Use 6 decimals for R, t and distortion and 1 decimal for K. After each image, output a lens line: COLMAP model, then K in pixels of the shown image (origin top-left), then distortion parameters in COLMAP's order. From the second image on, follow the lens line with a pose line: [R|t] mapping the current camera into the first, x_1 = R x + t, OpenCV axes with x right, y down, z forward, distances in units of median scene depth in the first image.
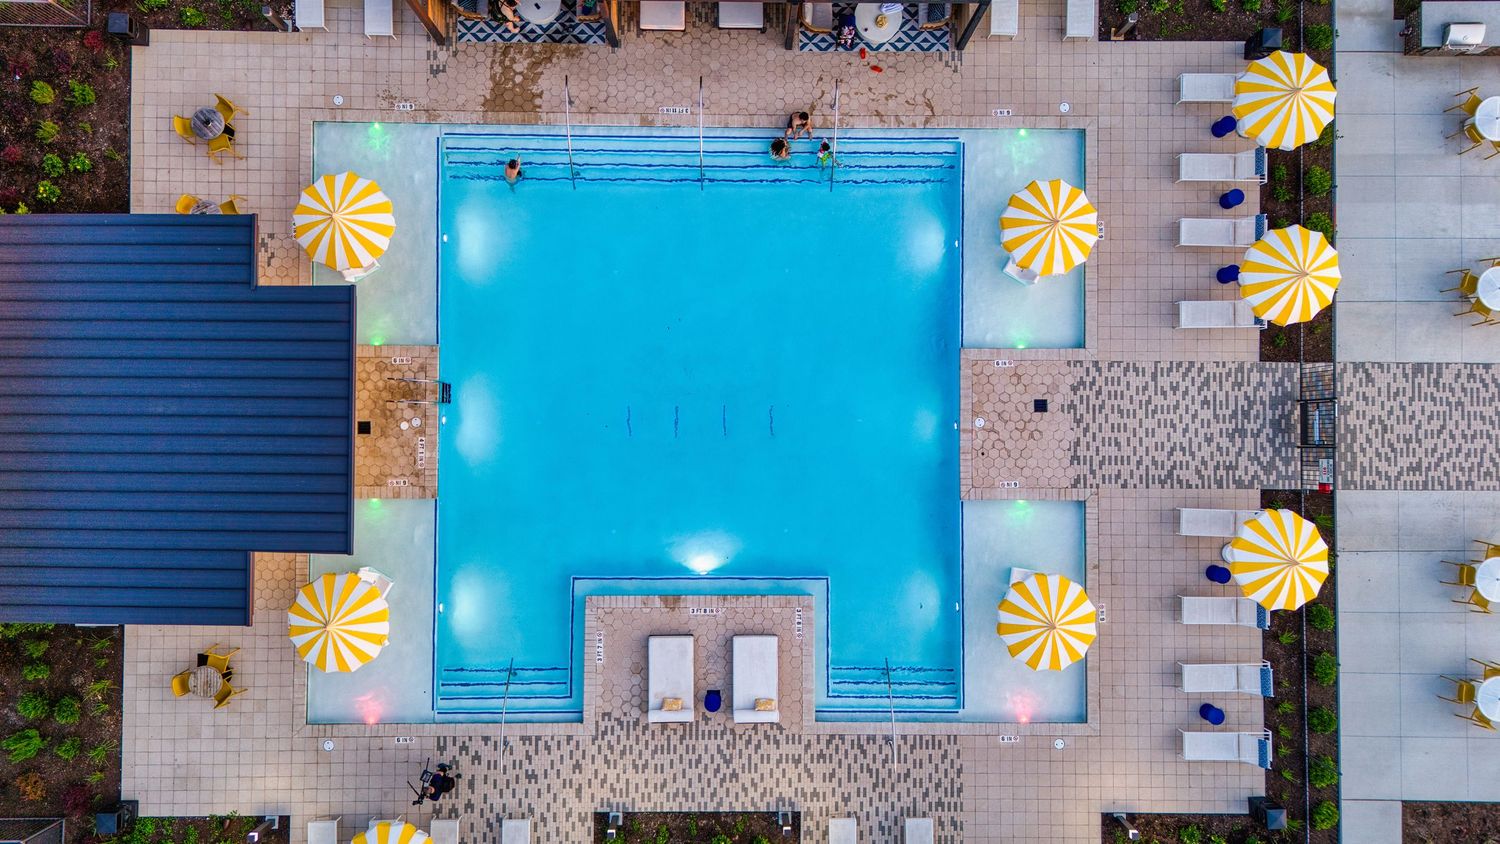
lens RADIAL K [[1049.9, 0, 749.6], [0, 1049.9, 417.7], [0, 0, 1]] dist [0.067297, -0.064286]
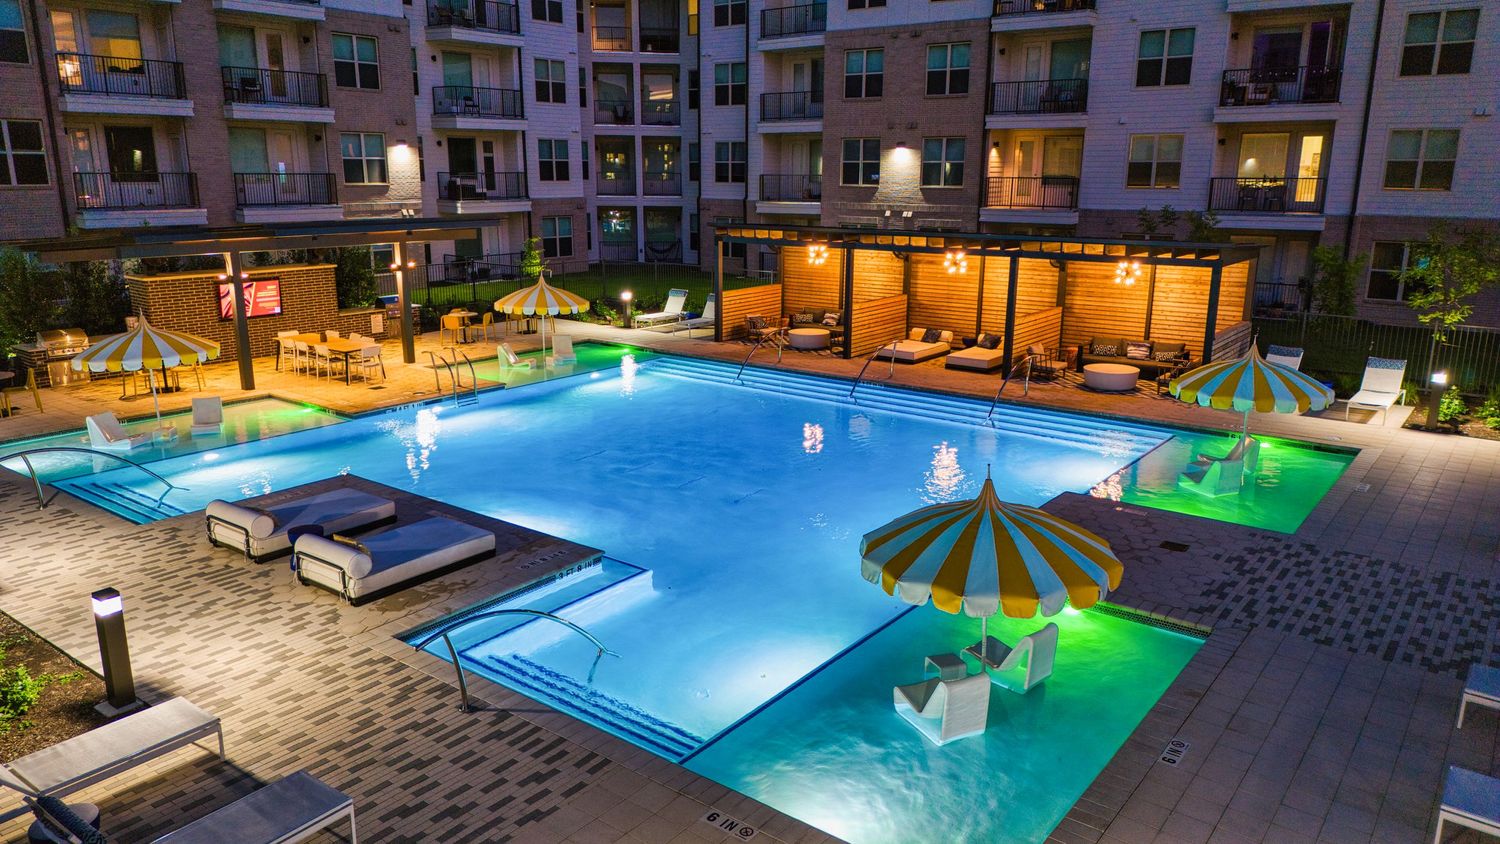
lens RADIAL K [[1049.9, 0, 750.3], [0, 1049.9, 426.6], [0, 0, 1]] dist [0.067297, -0.064286]
pose [[0.795006, 0.138354, -0.590613, 0.413933], [-0.606334, 0.210139, -0.766942, 0.508548], [0.018001, 0.967833, 0.250950, 0.814483]]
